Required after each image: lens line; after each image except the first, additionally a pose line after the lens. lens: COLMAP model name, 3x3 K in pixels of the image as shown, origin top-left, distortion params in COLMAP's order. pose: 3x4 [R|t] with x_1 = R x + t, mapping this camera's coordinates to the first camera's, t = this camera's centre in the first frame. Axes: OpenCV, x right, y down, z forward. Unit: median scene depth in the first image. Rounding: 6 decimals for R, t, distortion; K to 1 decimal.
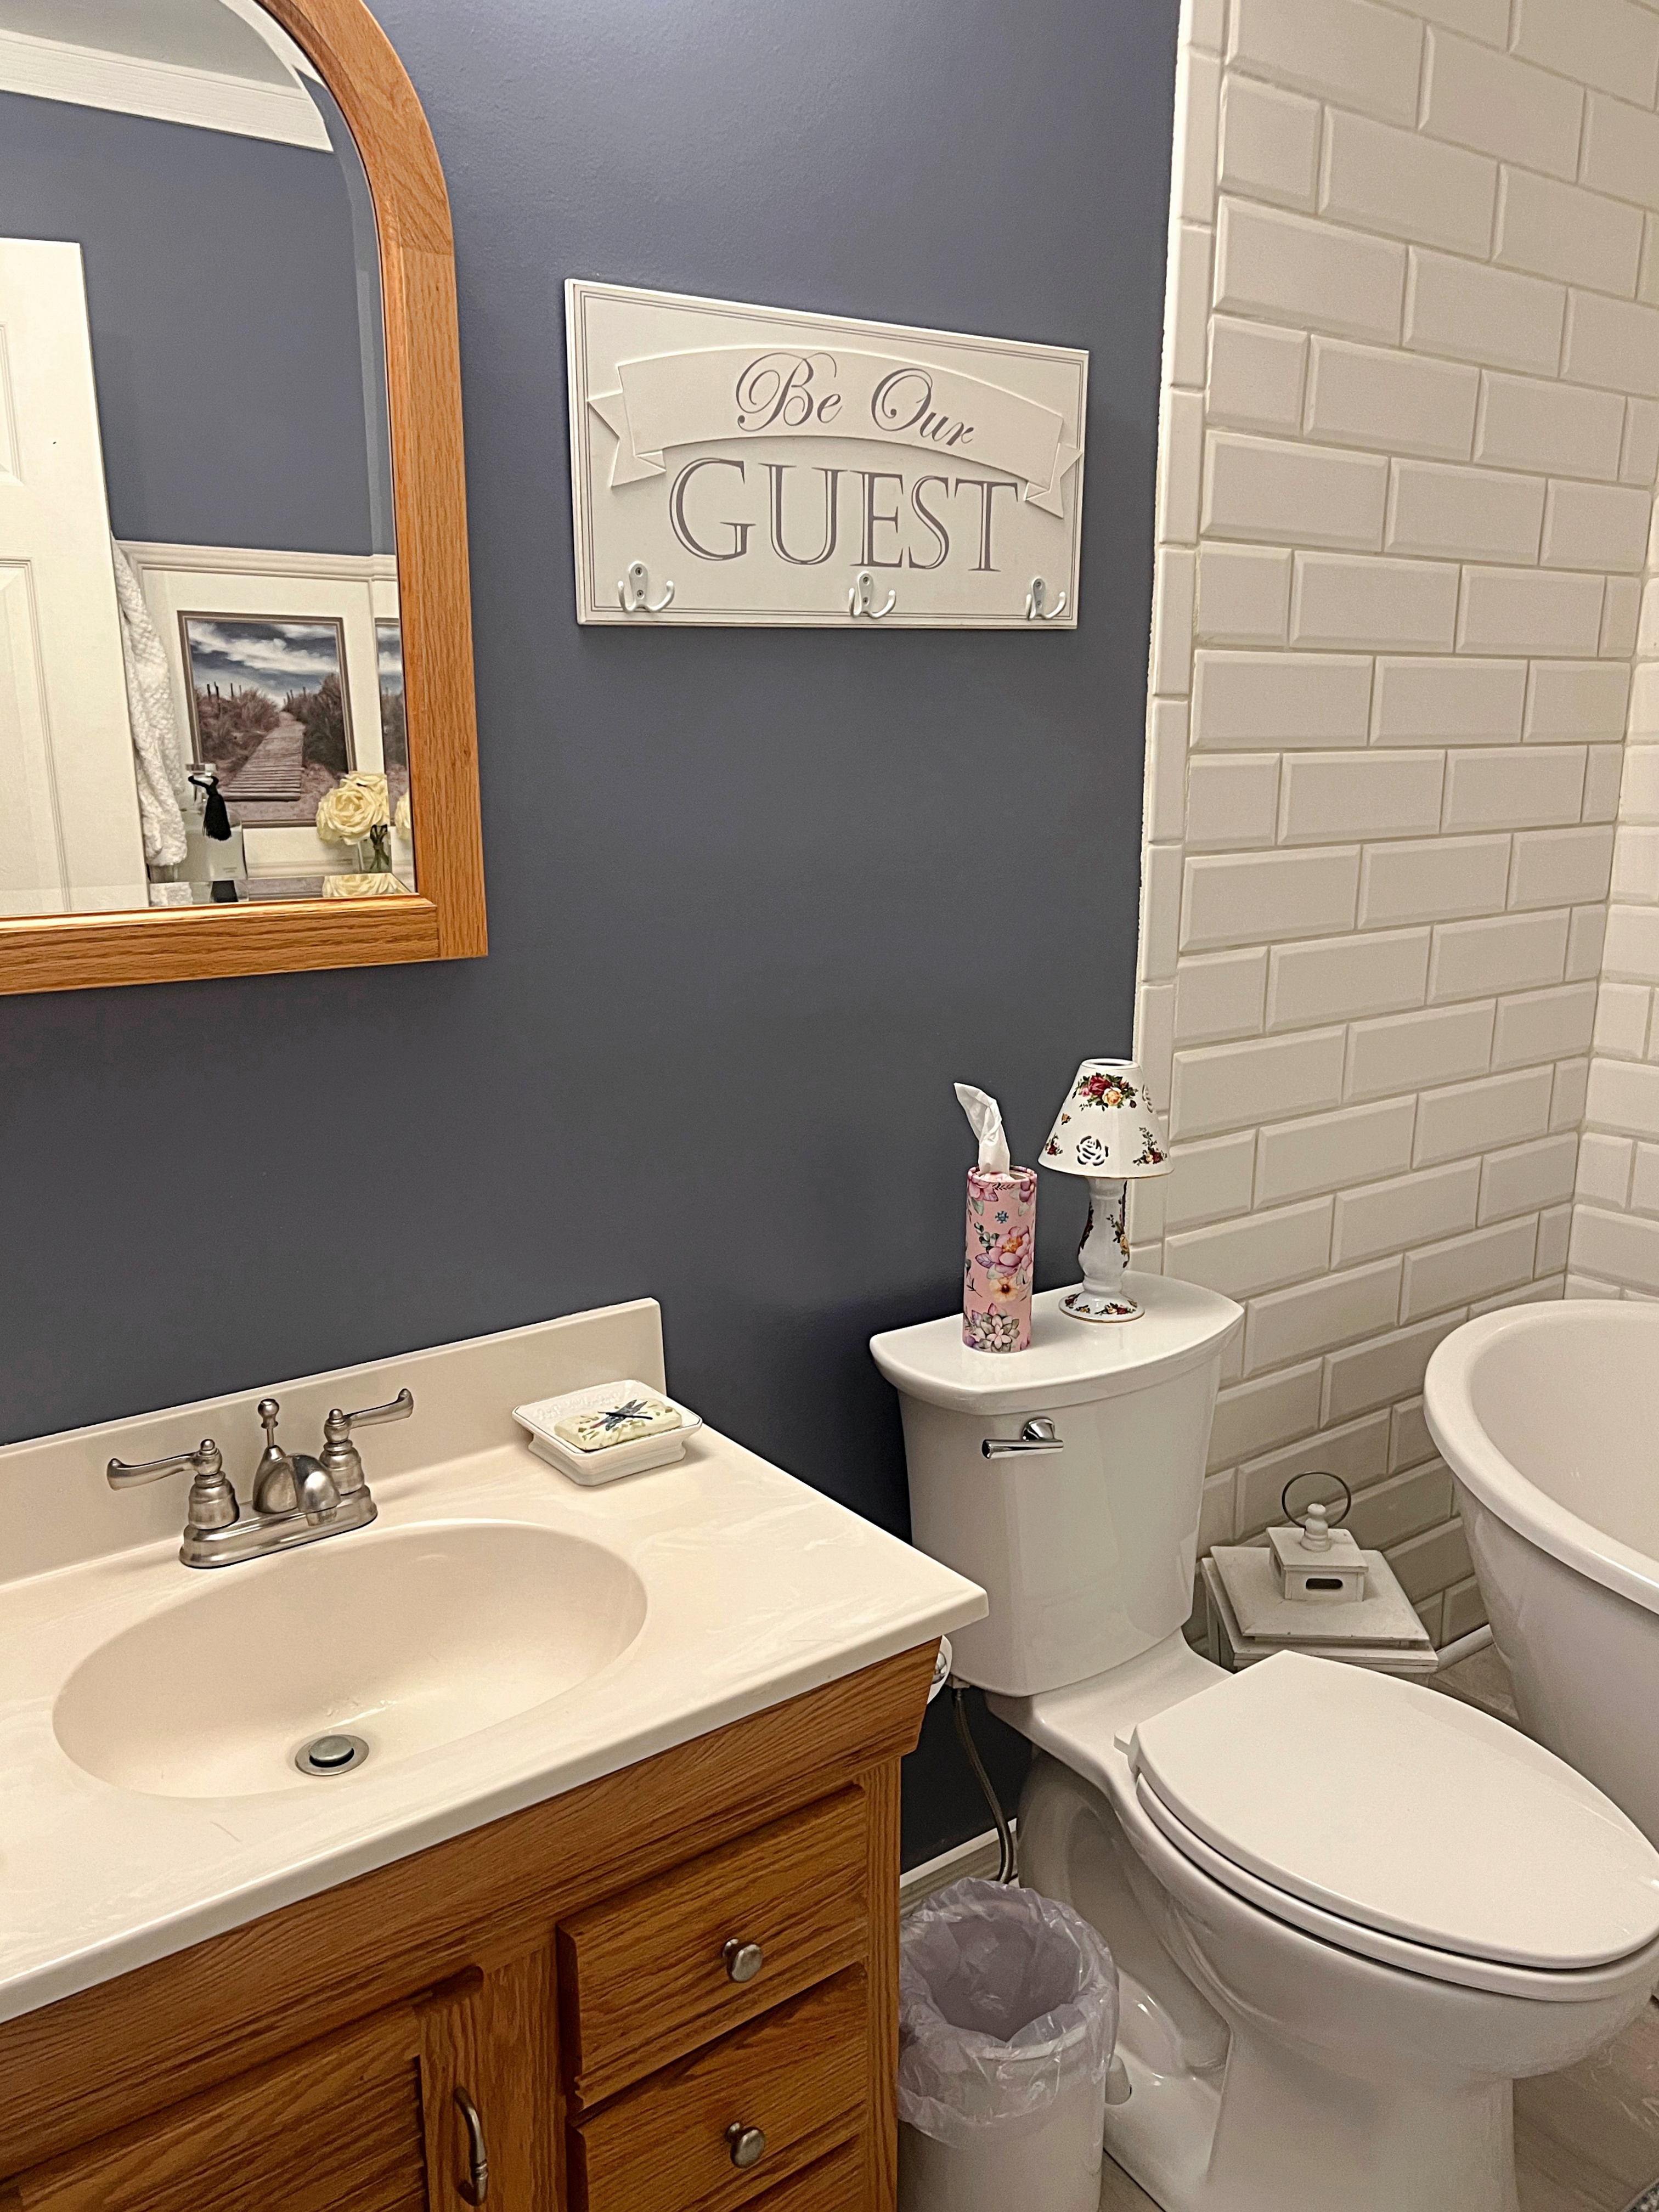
lens RADIAL K [[1693.0, 0, 850.4], [0, 1693.0, 1105.5], [0, 0, 1]] dist [0.041310, -0.048830]
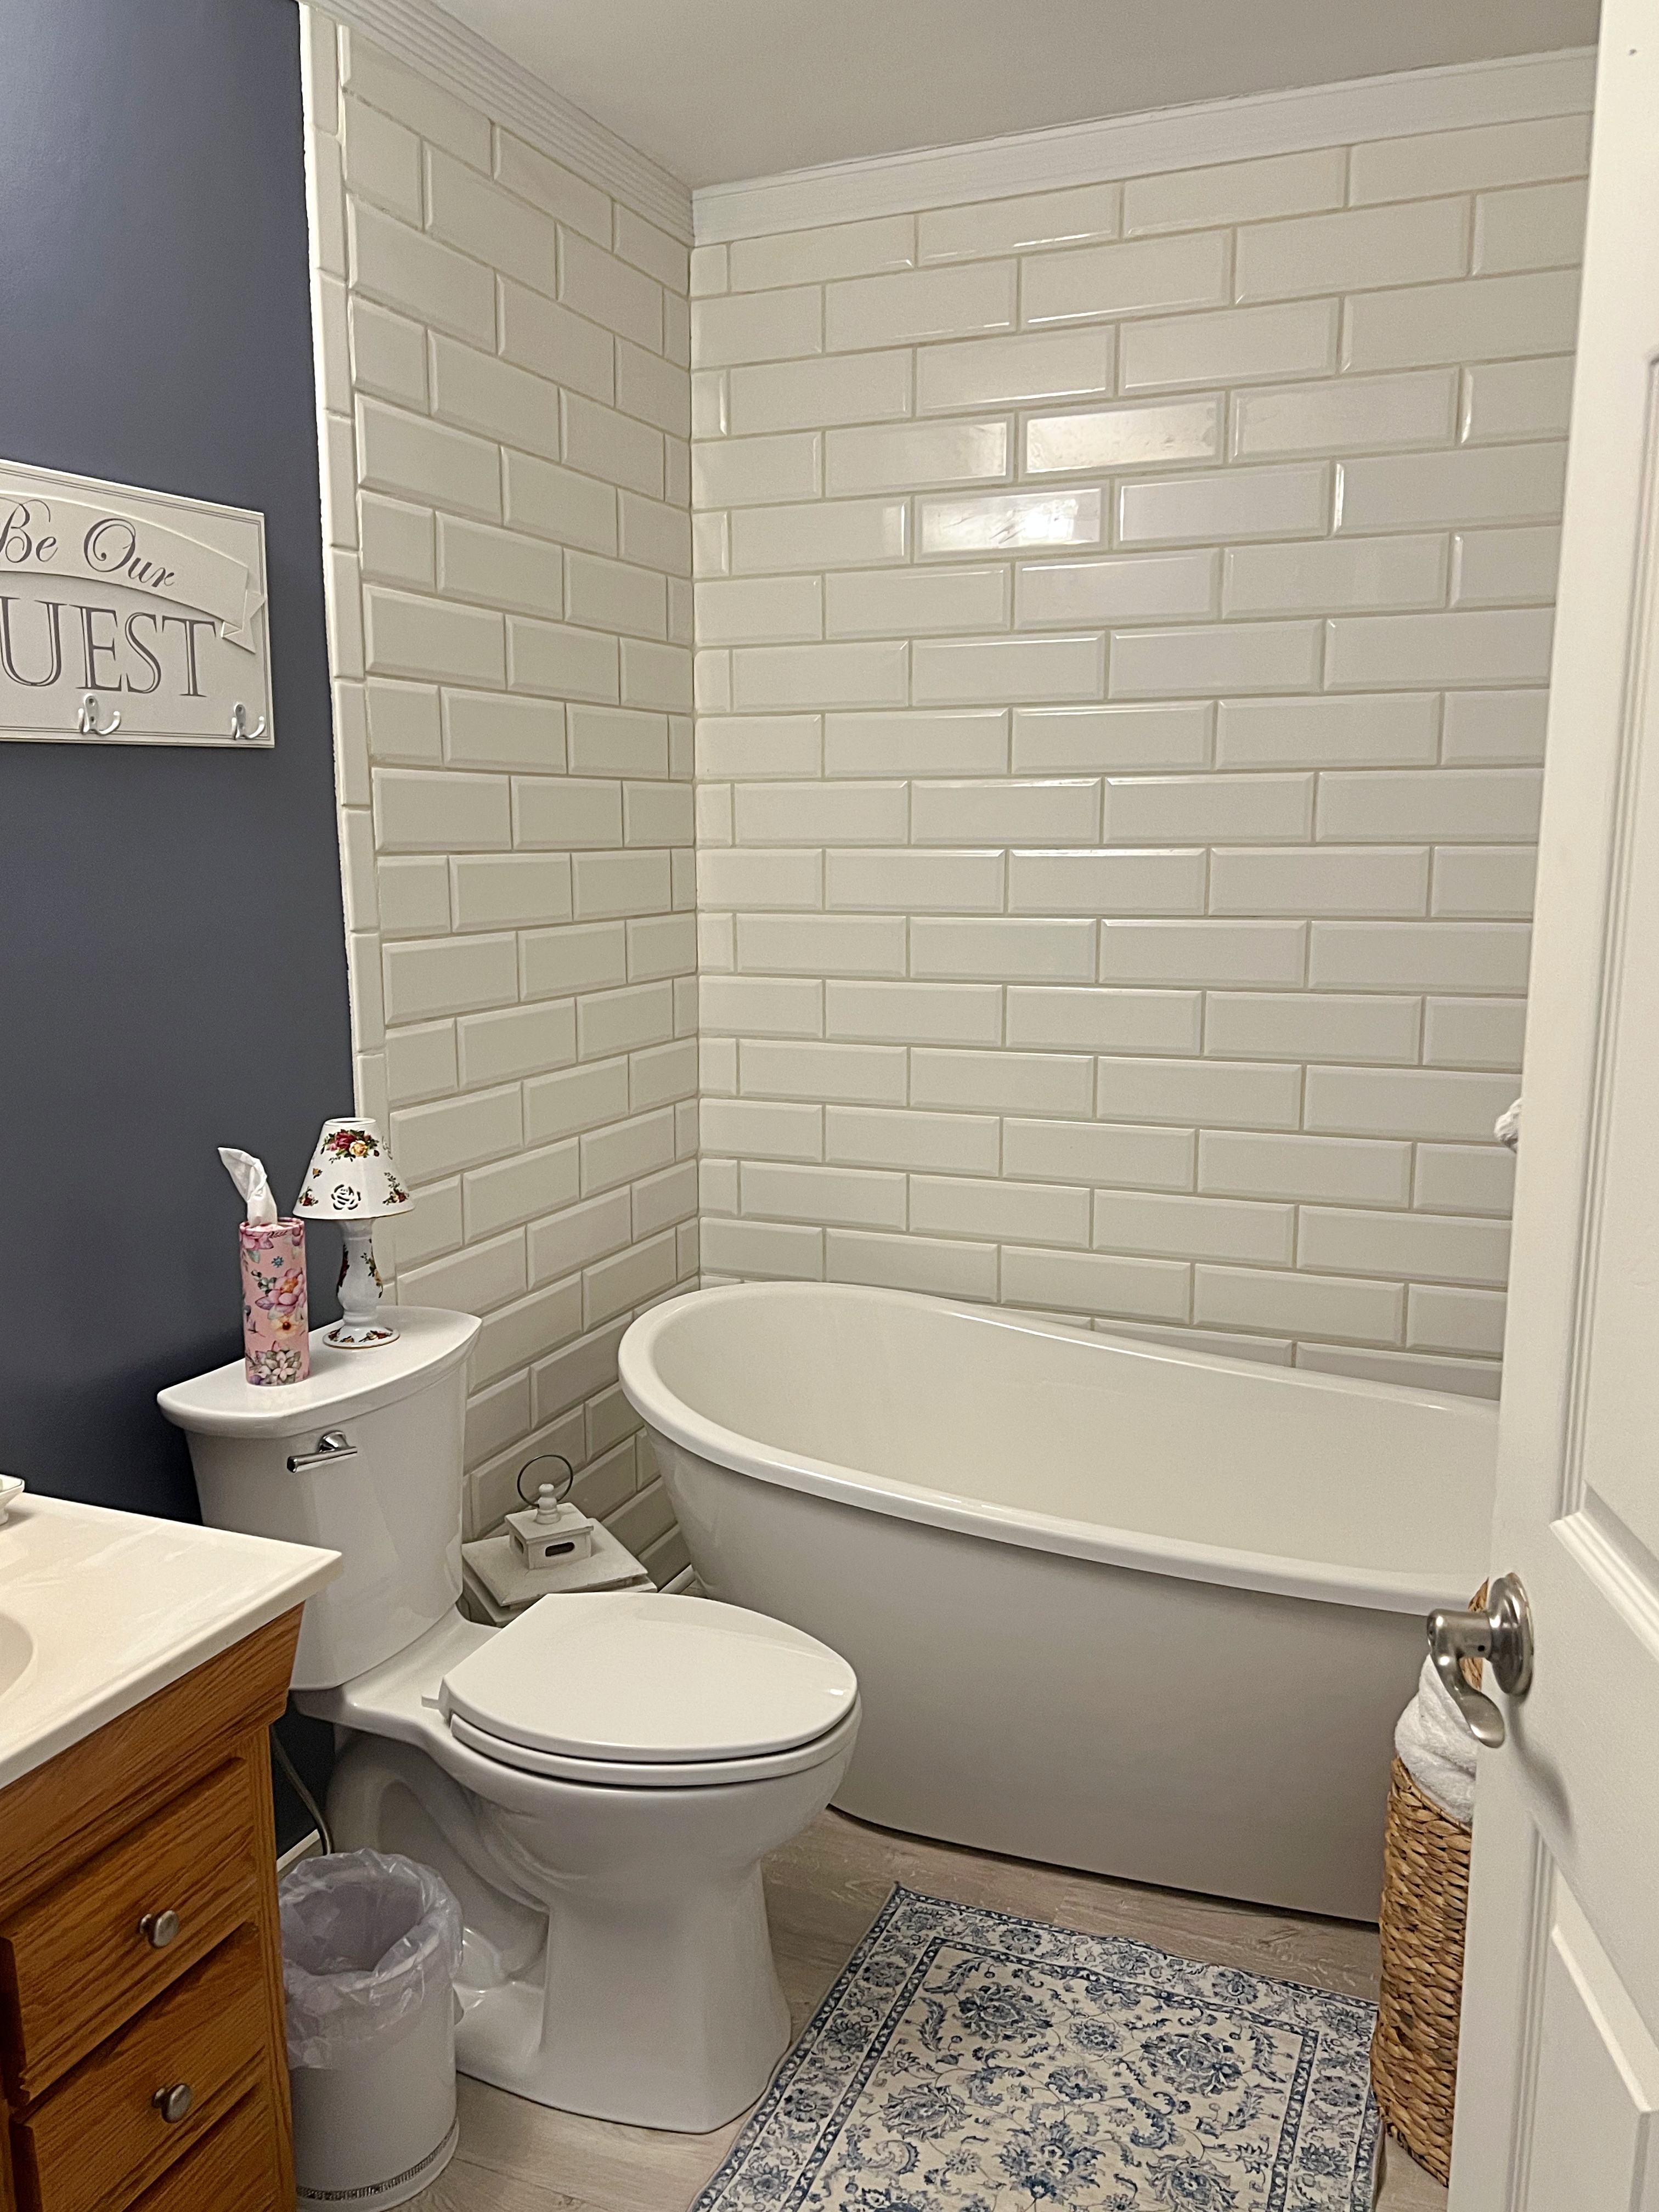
lens RADIAL K [[1693.0, 0, 832.1], [0, 1693.0, 1107.6], [0, 0, 1]] dist [0.041310, -0.048830]
pose [[0.861546, -0.085421, 0.500441, -0.139634], [0.115851, 0.992814, -0.029981, 0.038076], [-0.494284, 0.083806, 0.865251, -0.159363]]
